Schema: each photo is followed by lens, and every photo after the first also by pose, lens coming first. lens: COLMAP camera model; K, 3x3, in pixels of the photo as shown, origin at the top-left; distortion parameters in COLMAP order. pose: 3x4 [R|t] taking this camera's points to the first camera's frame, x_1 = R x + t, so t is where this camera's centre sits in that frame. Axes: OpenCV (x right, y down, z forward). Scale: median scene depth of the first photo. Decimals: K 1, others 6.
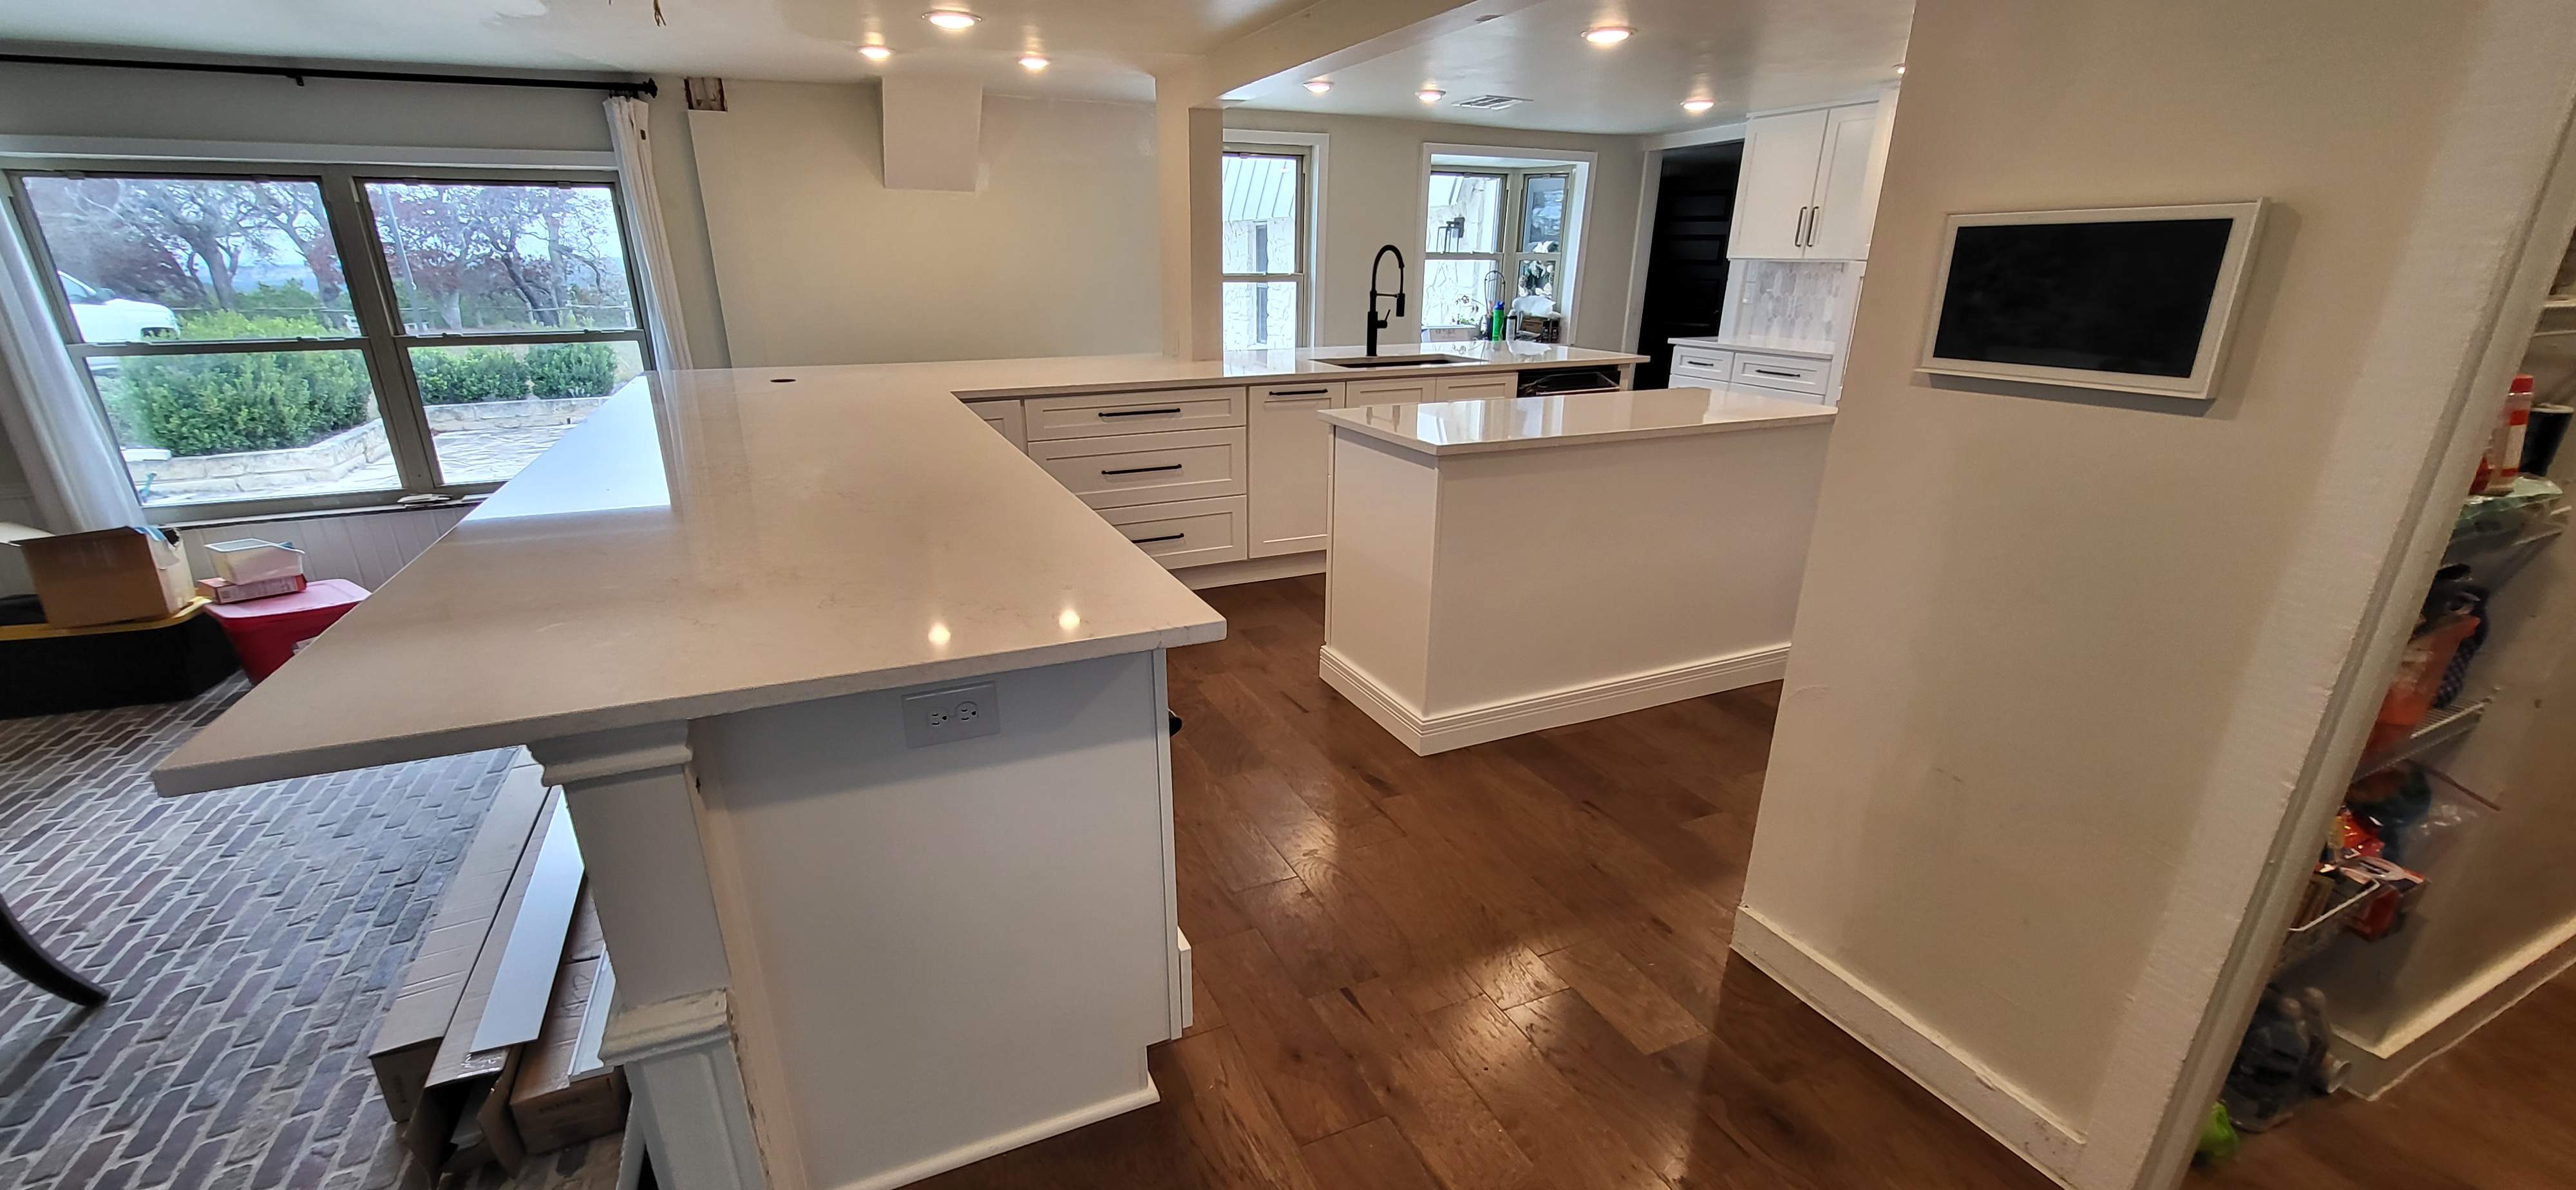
lens RADIAL K [[1019.3, 0, 1273.5], [0, 1019.3, 615.3], [0, 0, 1]] dist [-0.000747, -0.000595]
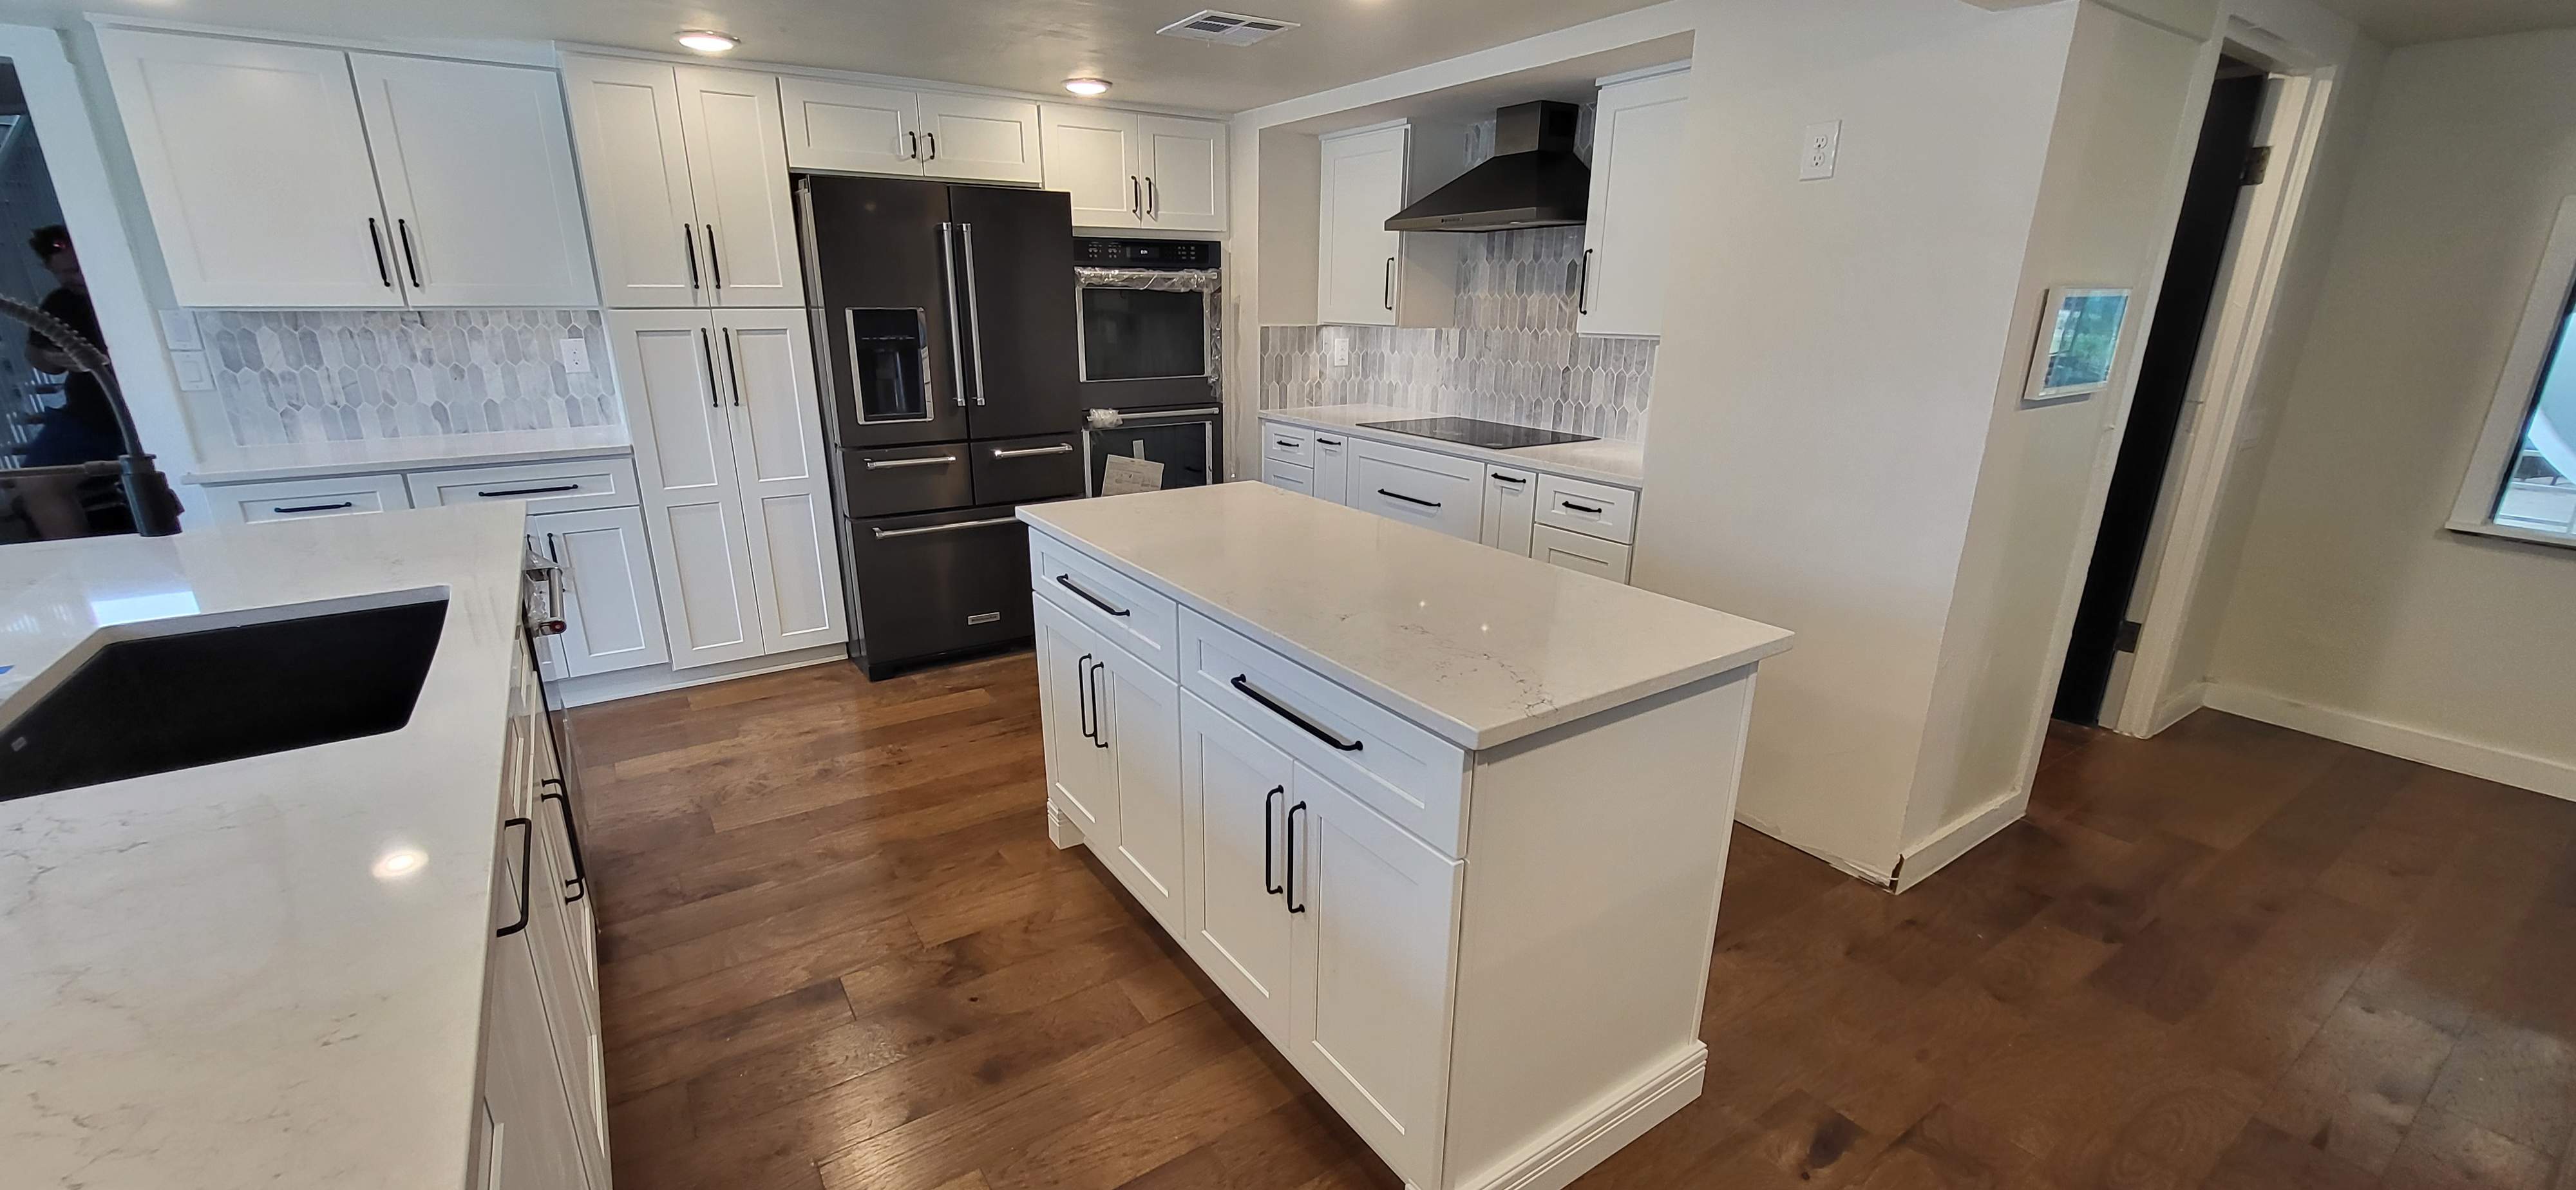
lens RADIAL K [[1019.3, 0, 1272.6], [0, 1019.3, 615.4], [0, 0, 1]] dist [-0.000747, -0.000595]
pose [[-0.158819, -0.302617, 0.939787, -0.199024], [0.326144, 0.882353, 0.339240, -0.269707], [-0.931883, 0.360383, -0.041438, 0.734778]]
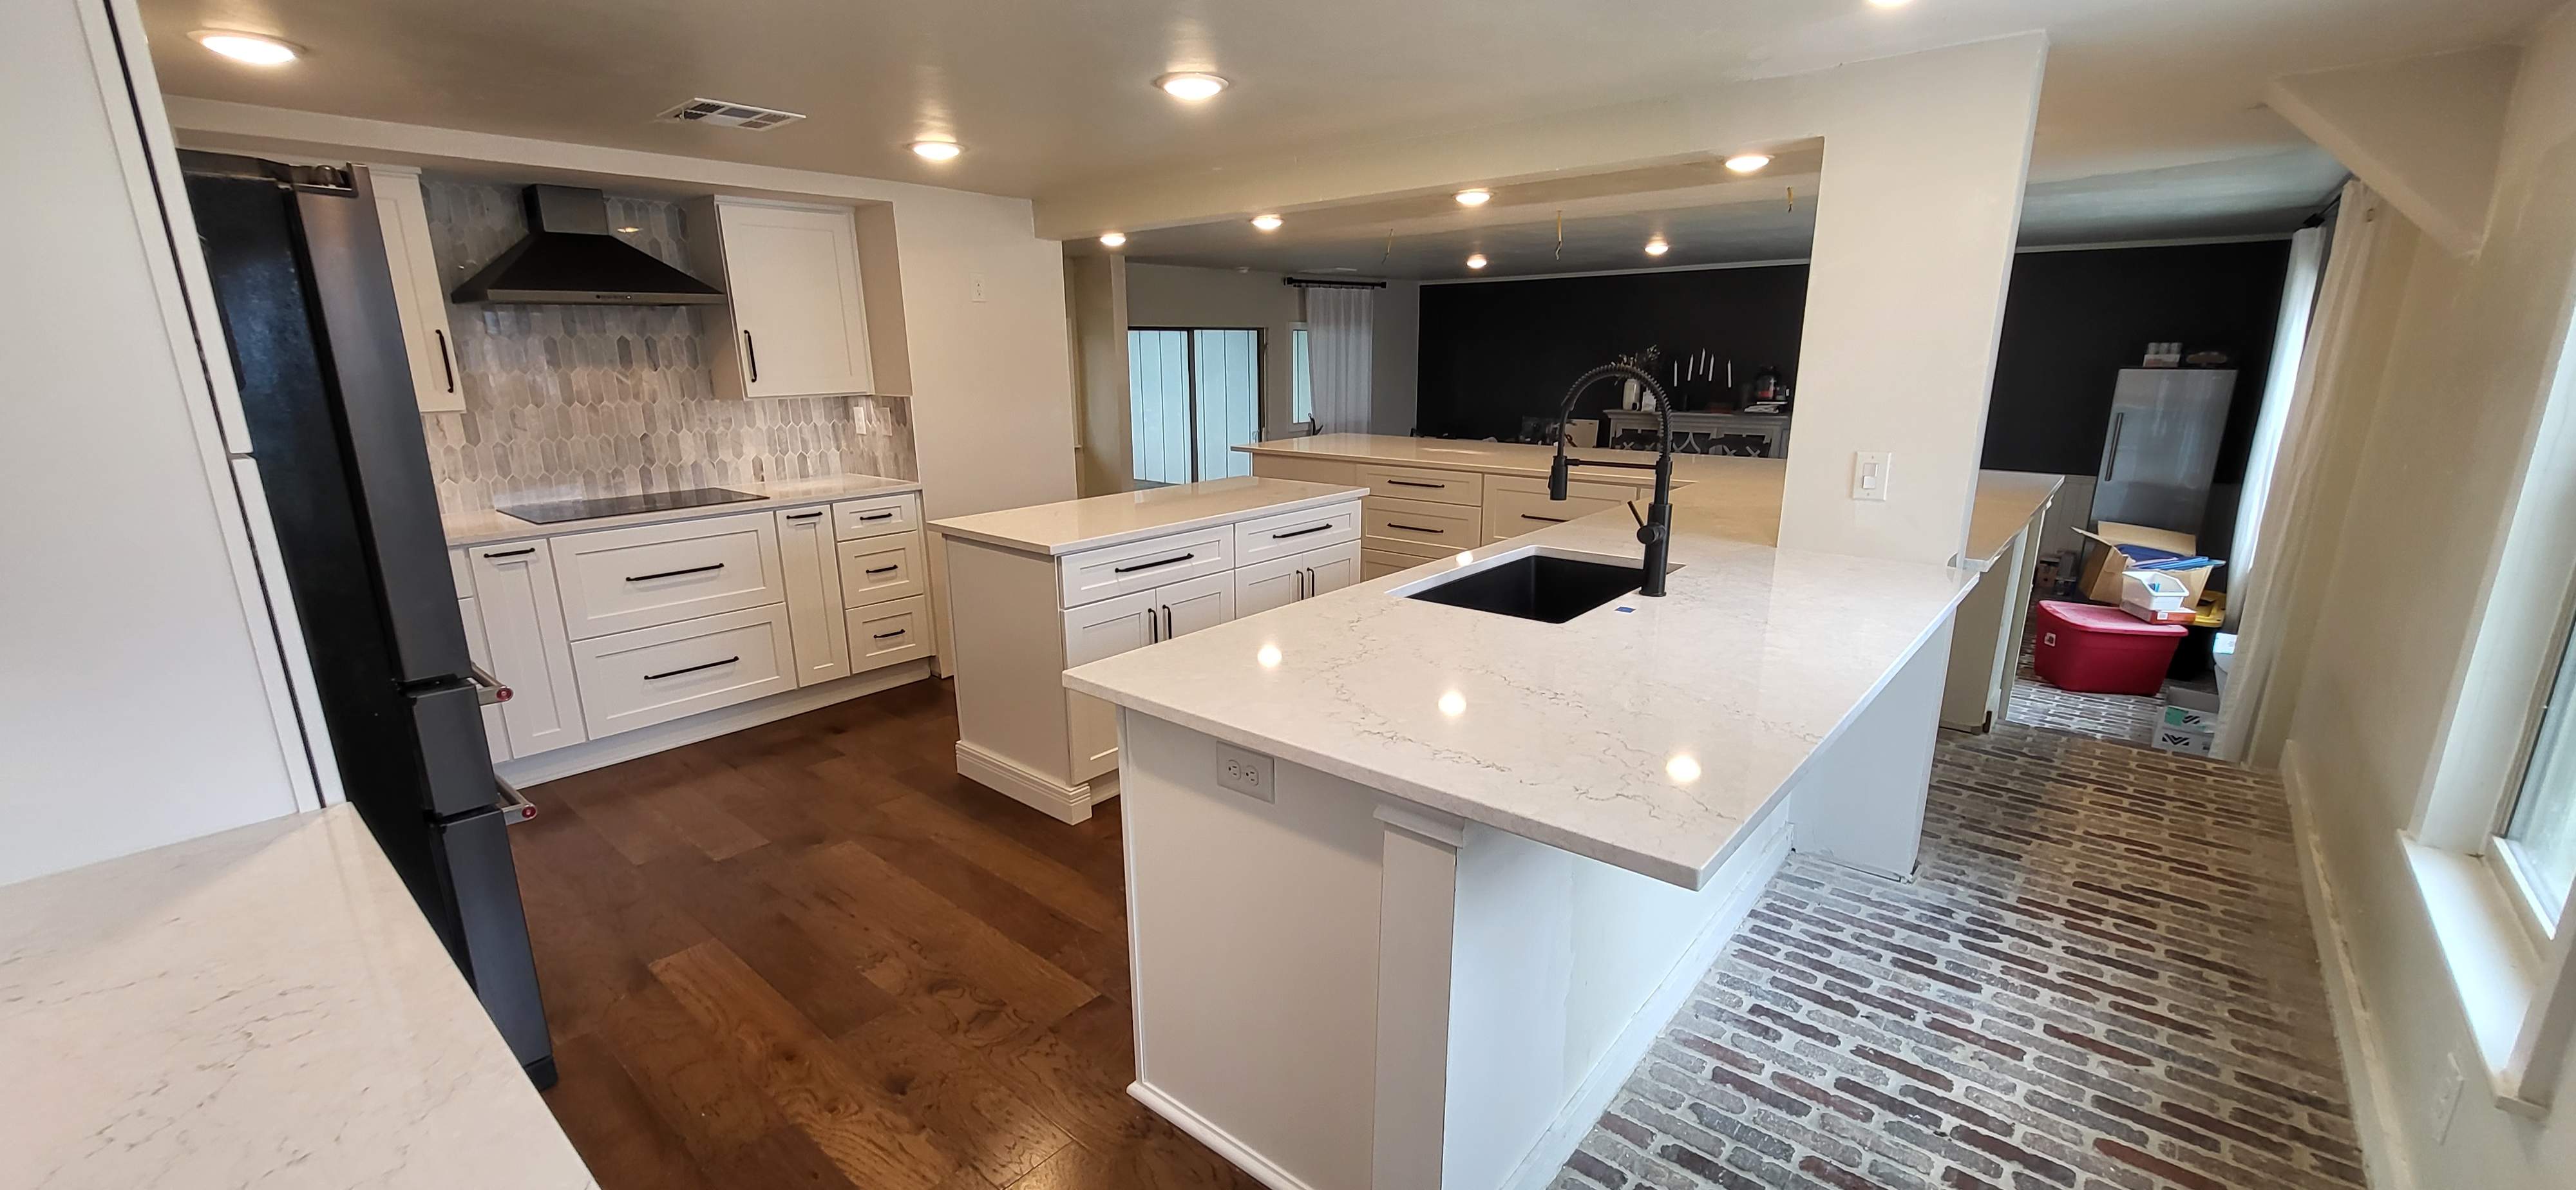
lens RADIAL K [[1019.3, 0, 1271.0], [0, 1019.3, 616.8], [0, 0, 1]] dist [-0.000747, -0.000595]
pose [[-0.909764, 0.111886, -0.399763, 0.472007], [-0.131508, 0.835717, 0.533182, -0.500301], [0.393745, 0.537642, -0.745591, 1.365366]]
